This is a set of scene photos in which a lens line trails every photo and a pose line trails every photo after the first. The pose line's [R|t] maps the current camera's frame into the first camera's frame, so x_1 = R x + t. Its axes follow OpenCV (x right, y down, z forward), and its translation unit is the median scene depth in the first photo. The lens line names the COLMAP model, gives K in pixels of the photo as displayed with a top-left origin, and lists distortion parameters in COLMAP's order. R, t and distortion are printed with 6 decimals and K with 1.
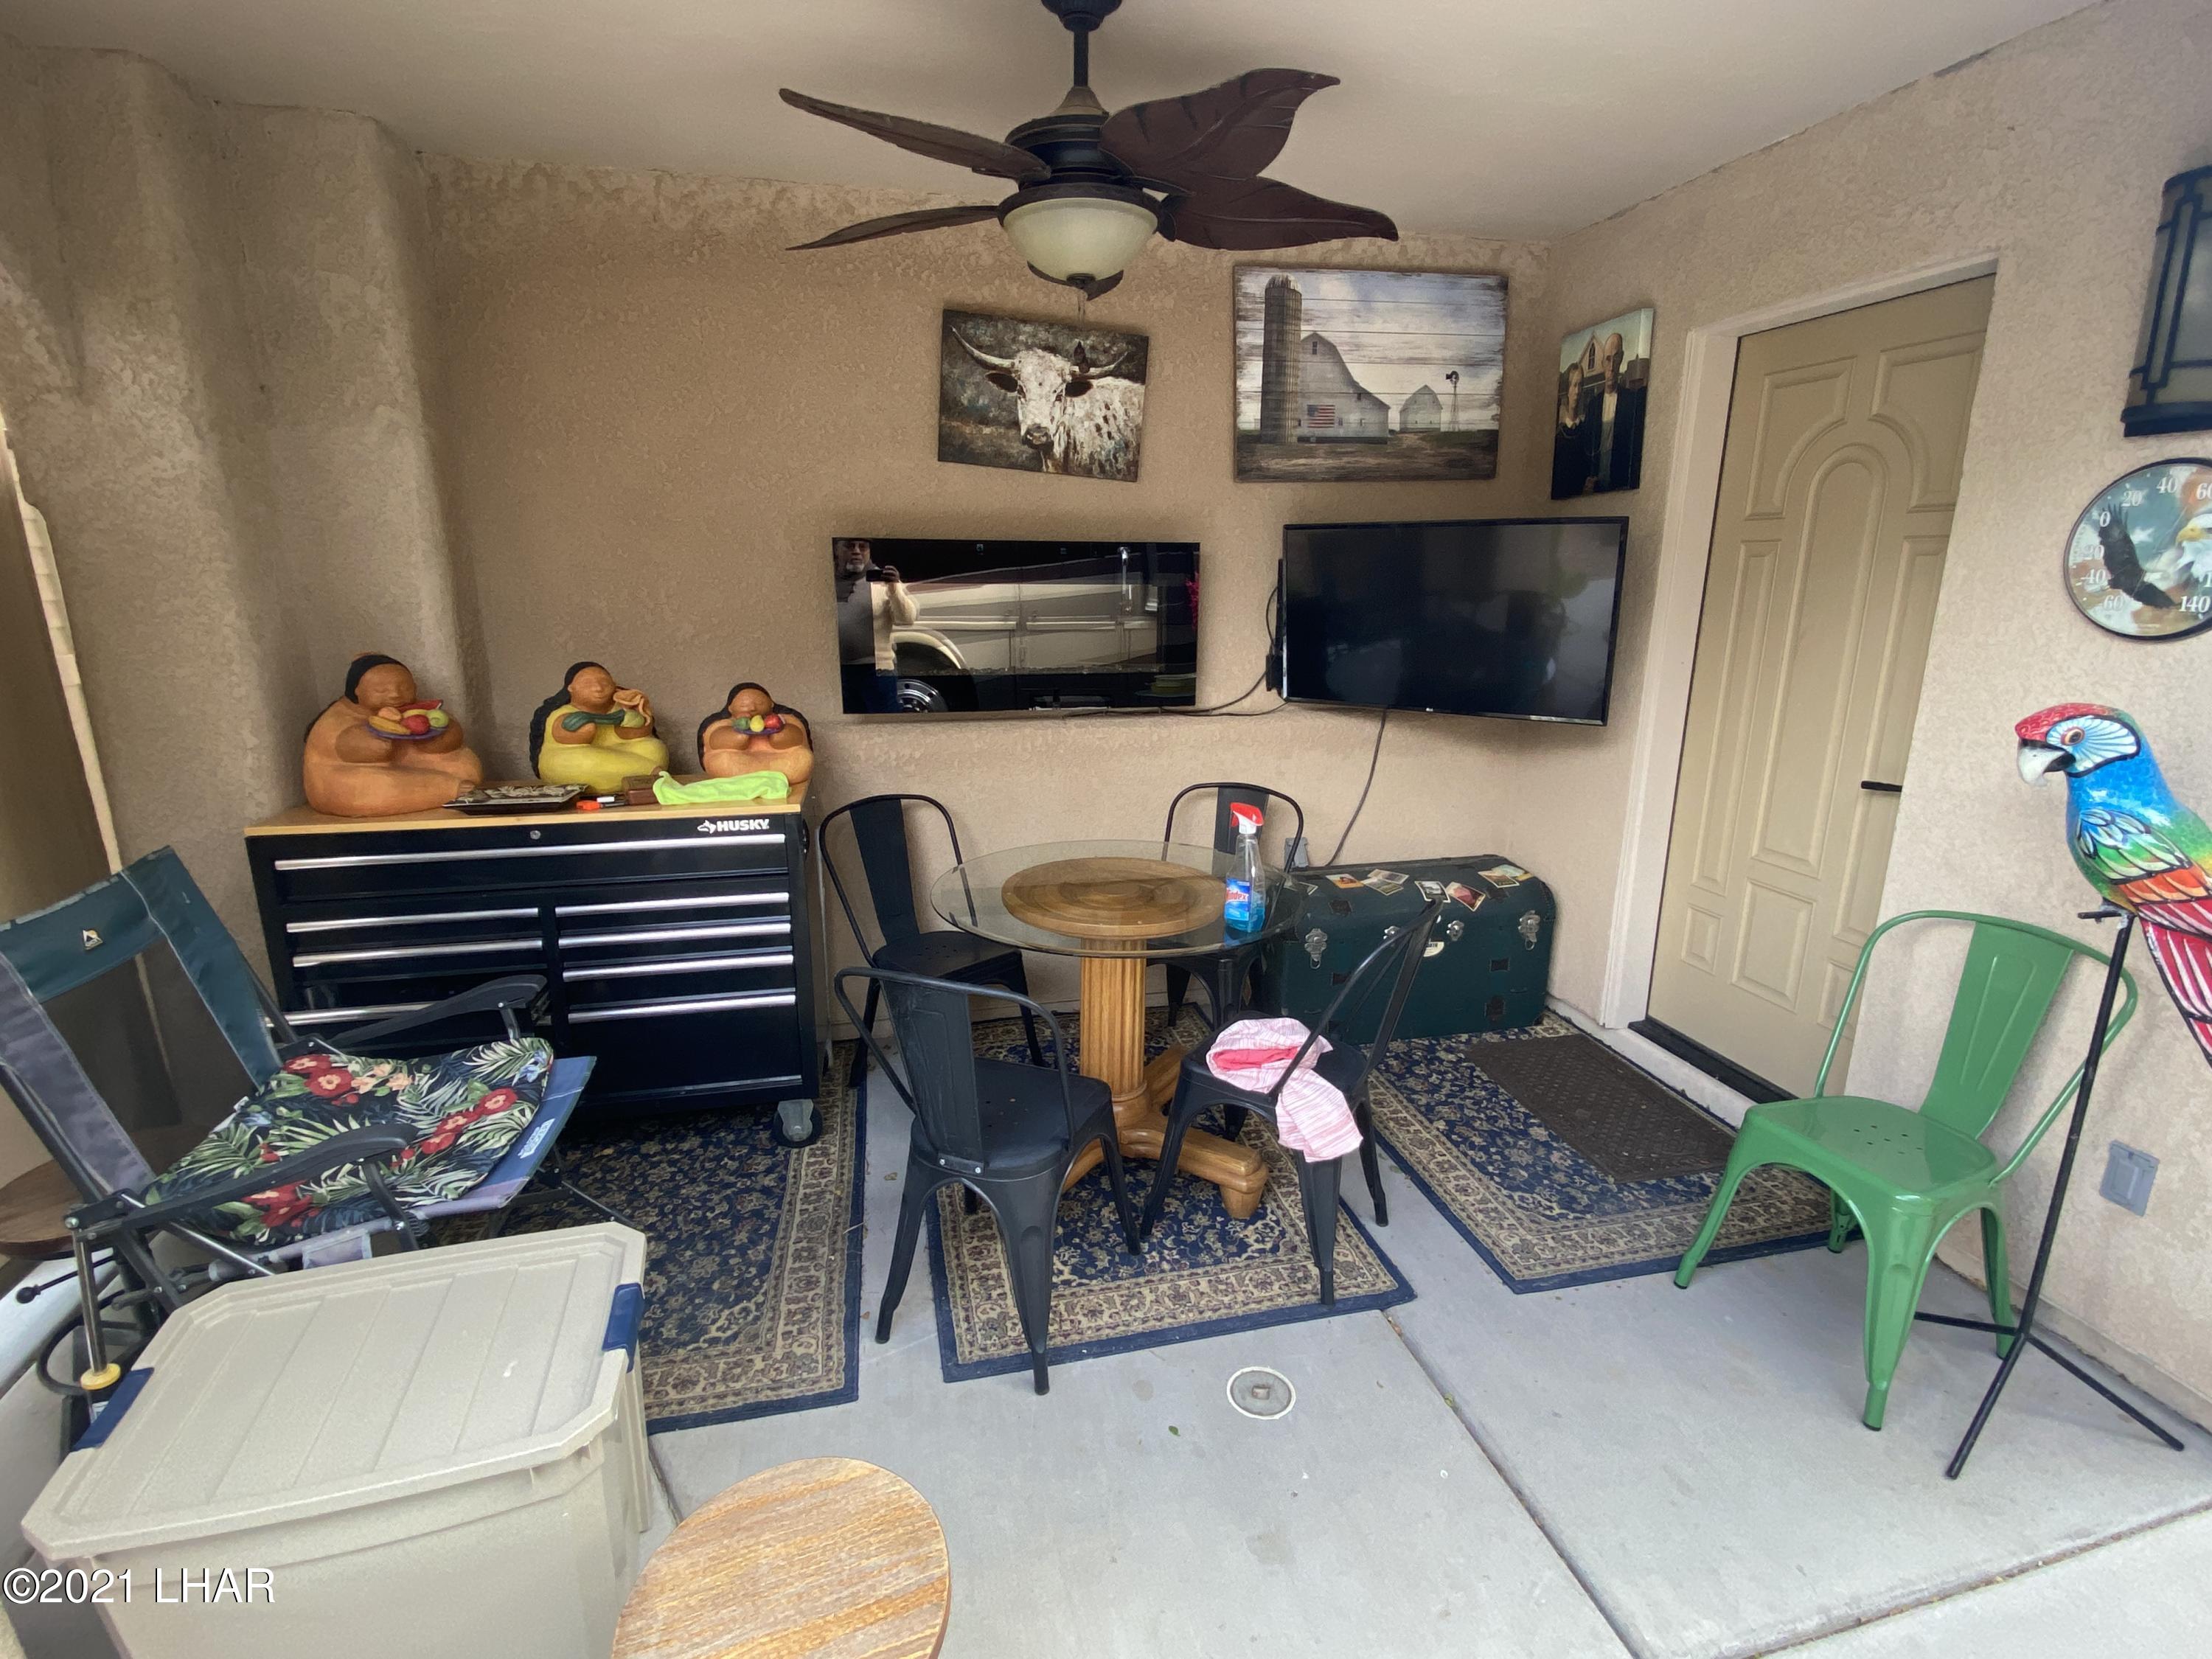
lens RADIAL K [[1006.0, 0, 1101.6], [0, 1006.0, 824.7], [0, 0, 1]] dist [0.044770, -0.037839]
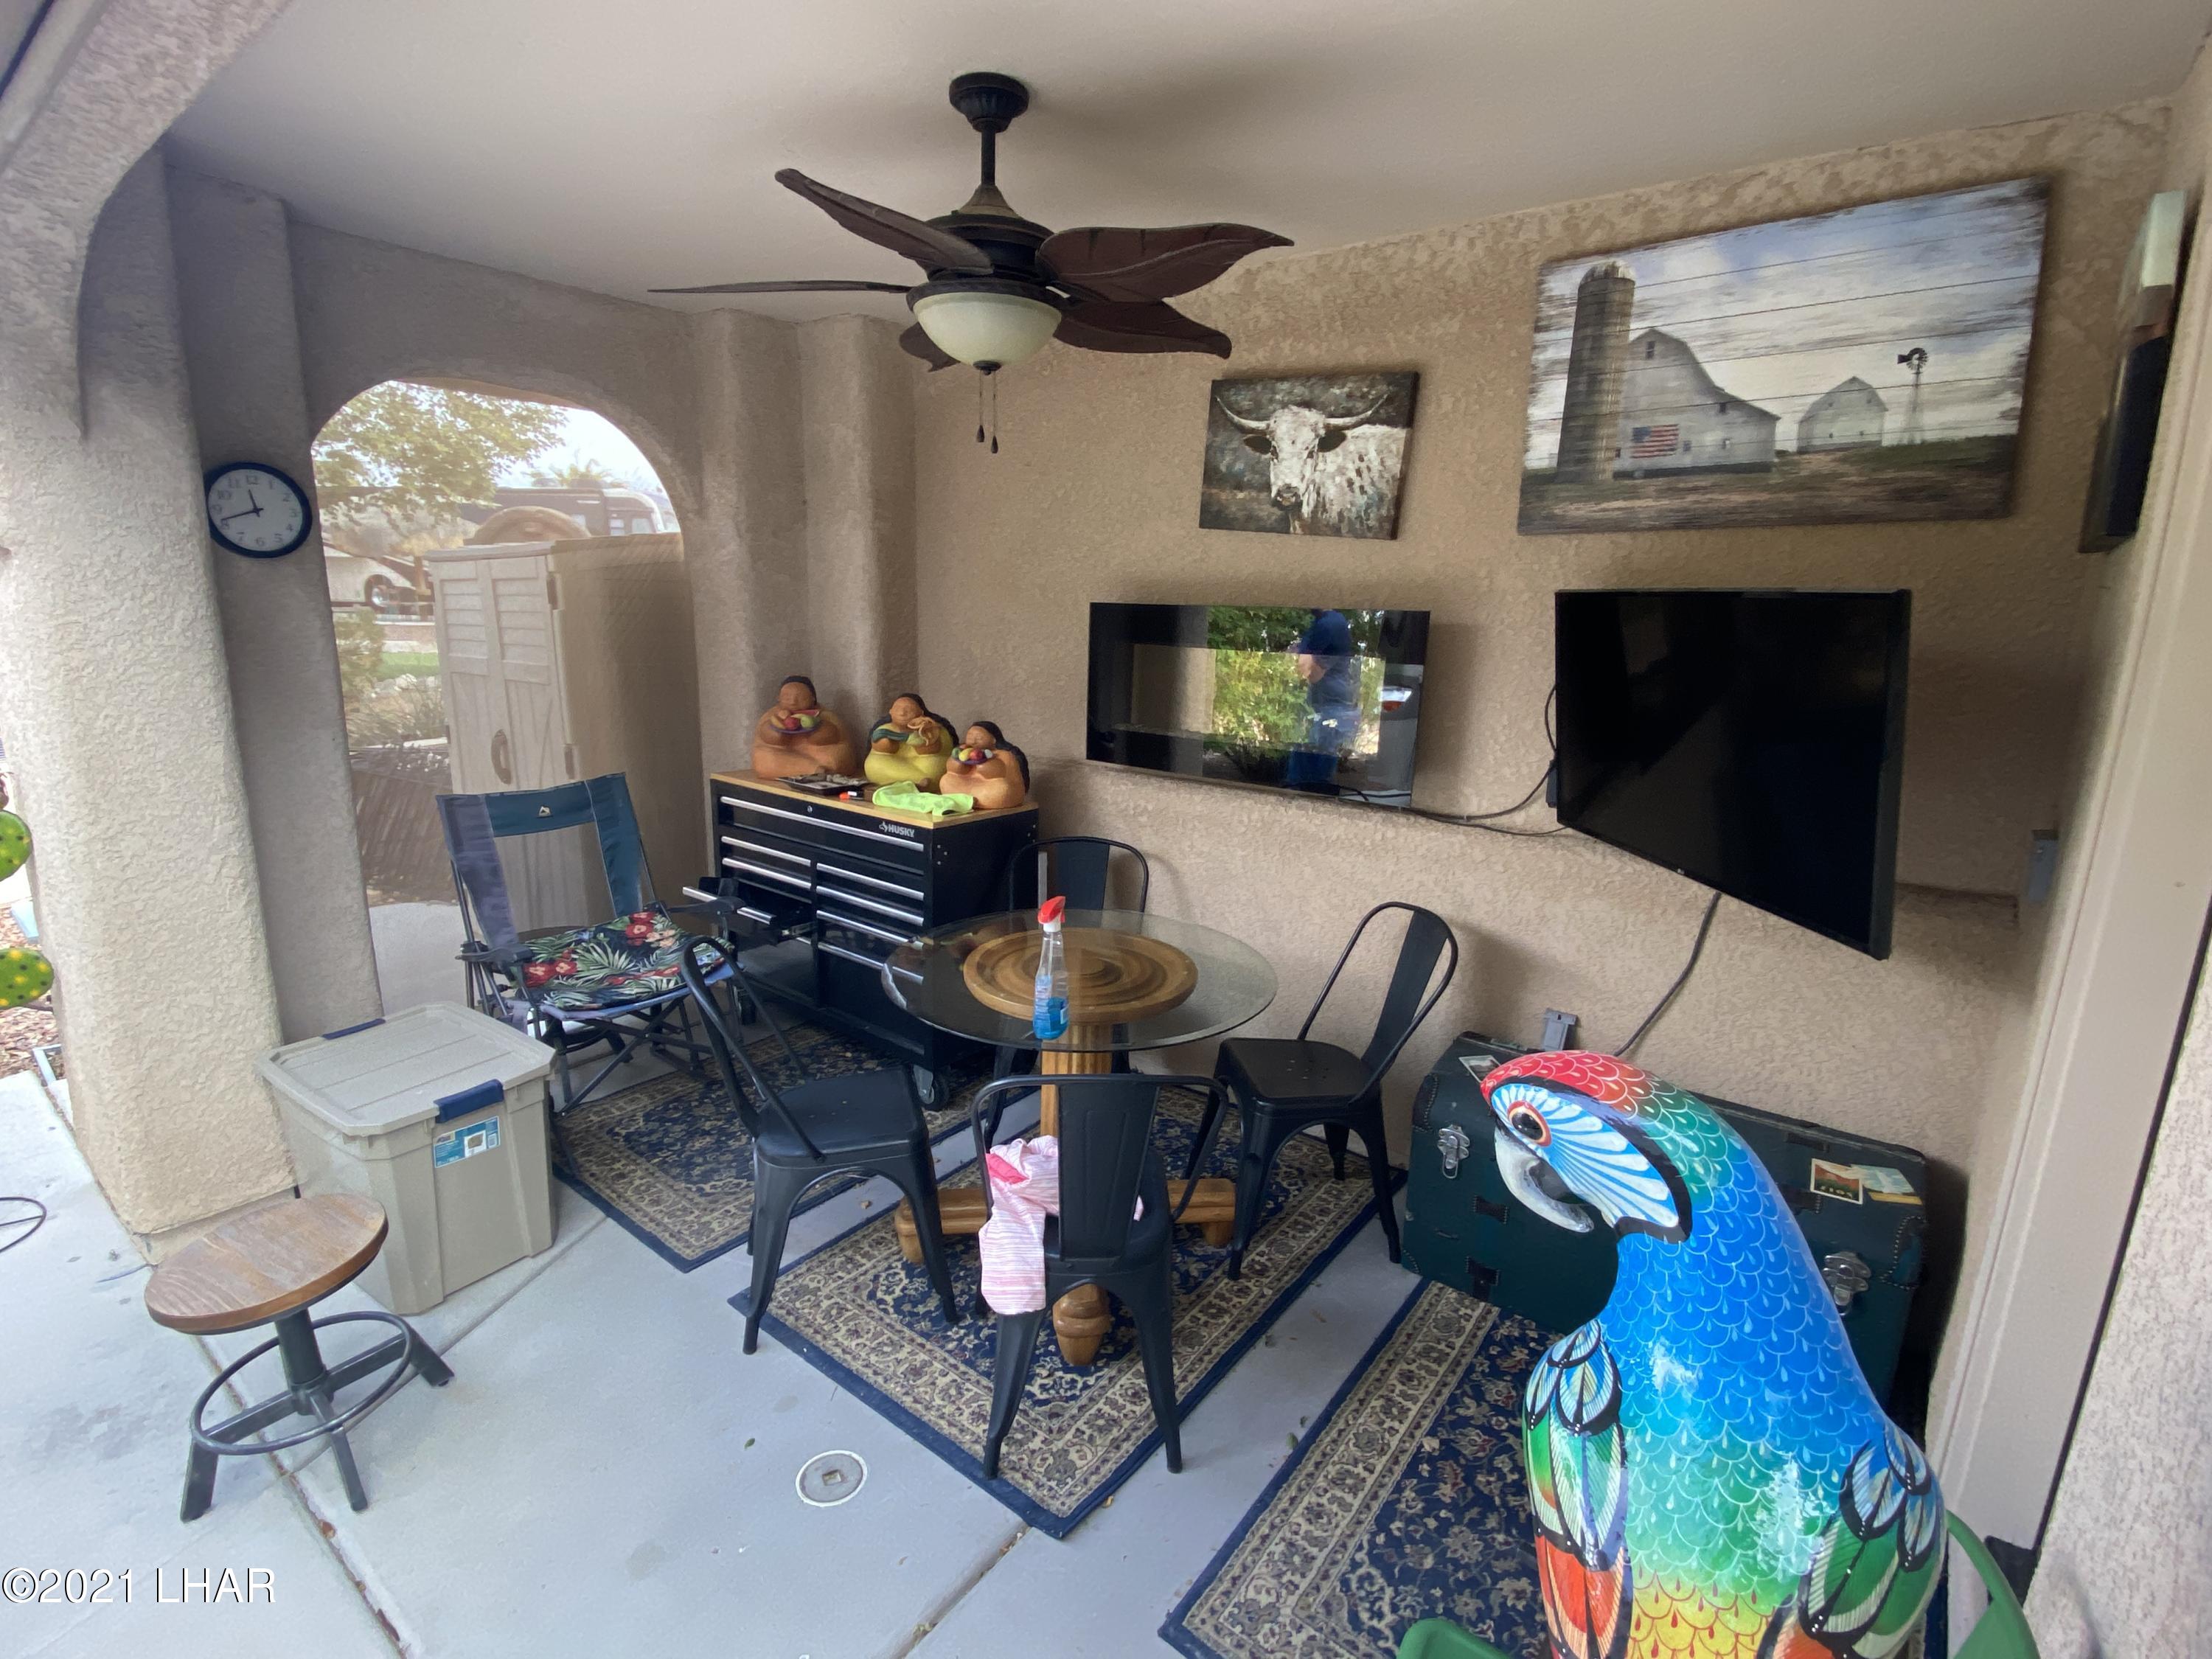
lens RADIAL K [[1006.0, 0, 1101.6], [0, 1006.0, 824.7], [0, 0, 1]] dist [0.044770, -0.037839]
pose [[0.645686, 0.181010, -0.741839, 0.570956], [-0.213105, 0.975614, 0.052567, -0.098204], [0.733263, 0.124148, 0.668515, 0.279733]]
